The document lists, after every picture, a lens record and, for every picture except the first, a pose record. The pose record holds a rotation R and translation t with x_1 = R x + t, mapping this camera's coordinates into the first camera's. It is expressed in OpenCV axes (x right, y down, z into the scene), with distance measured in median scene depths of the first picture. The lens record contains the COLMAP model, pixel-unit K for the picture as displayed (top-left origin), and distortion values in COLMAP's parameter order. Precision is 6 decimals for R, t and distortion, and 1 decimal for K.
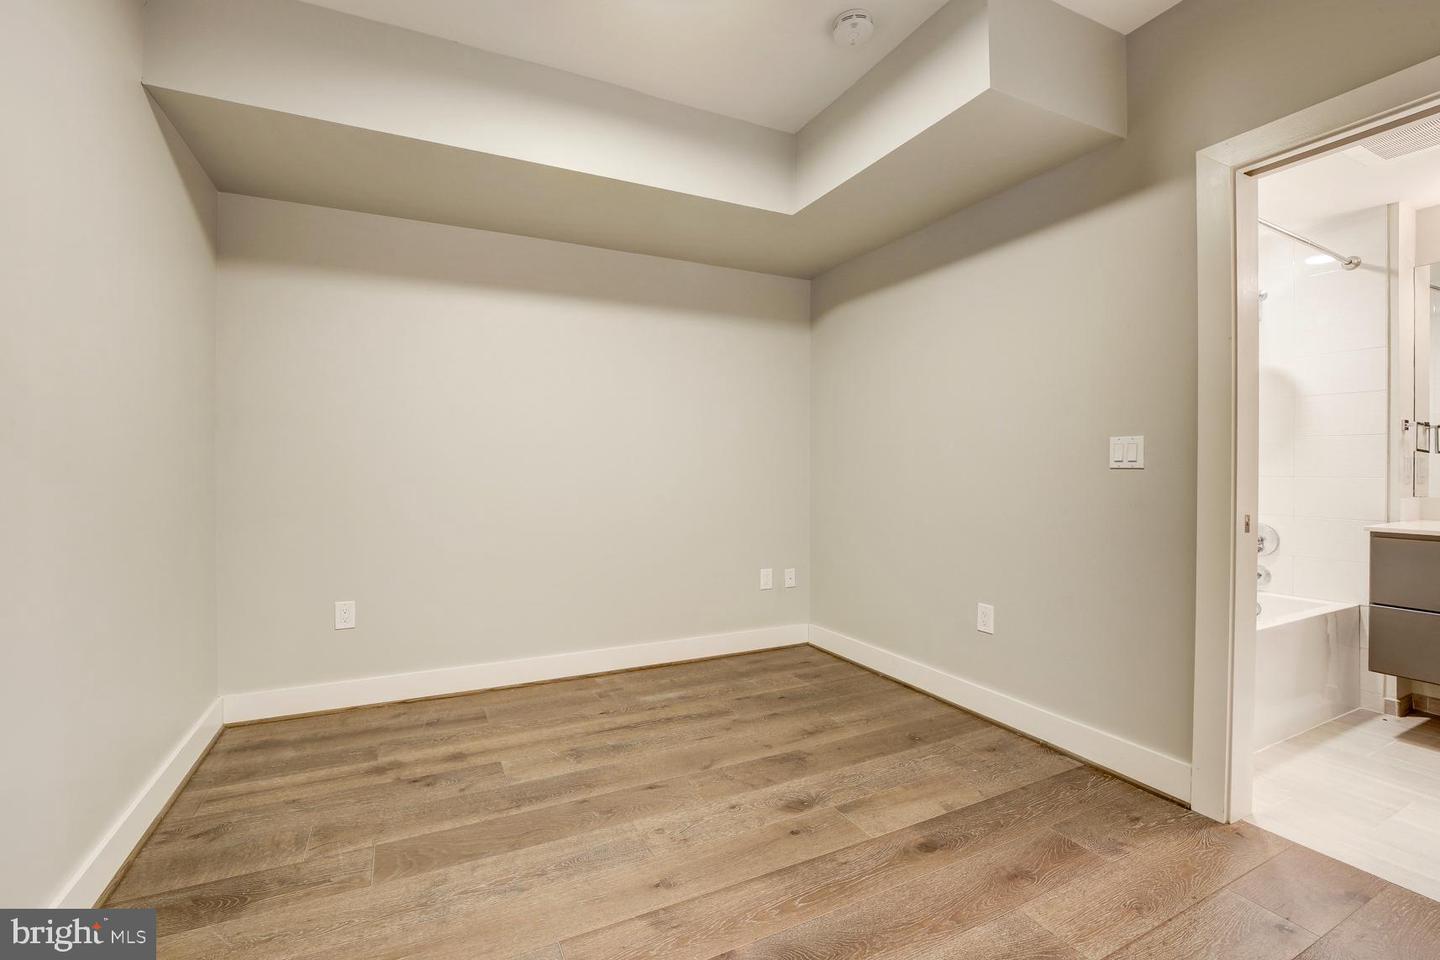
lens RADIAL K [[619.9, 0, 719.4], [0, 619.9, 477.4], [0, 0, 1]] dist [0.000669, 0.000045]
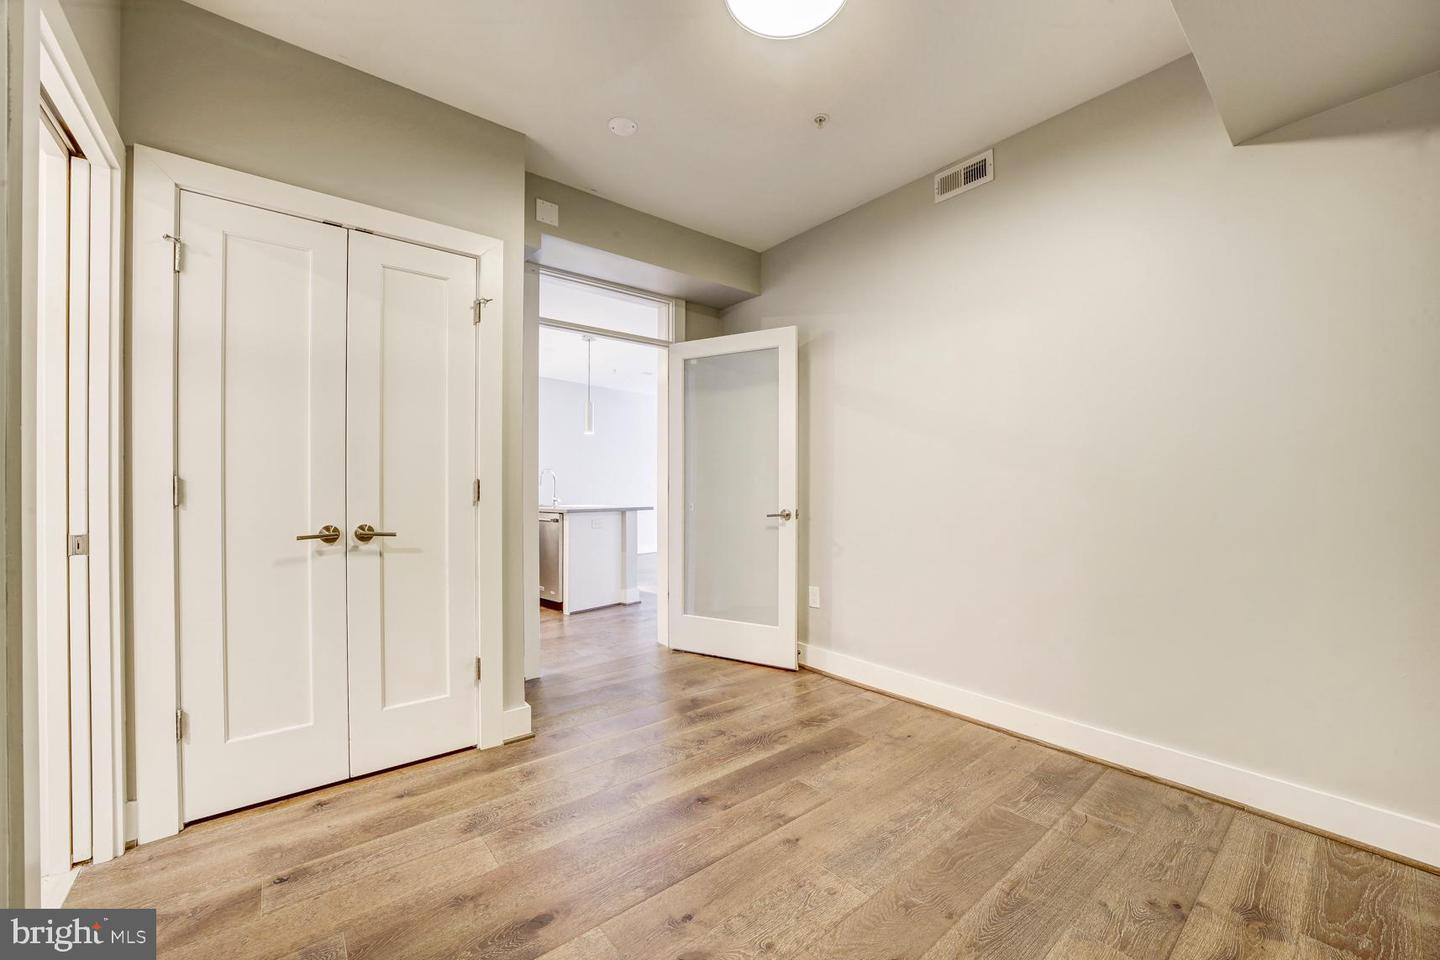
lens RADIAL K [[568.6, 0, 722.0], [0, 568.6, 485.5], [0, 0, 1]] dist [-0.019629, 0.003727]
pose [[-0.979523, -0.004862, -0.201272, 0.253120], [-0.006024, 0.999969, 0.005162, -0.041394], [0.201241, 0.006269, -0.979522, 1.907585]]
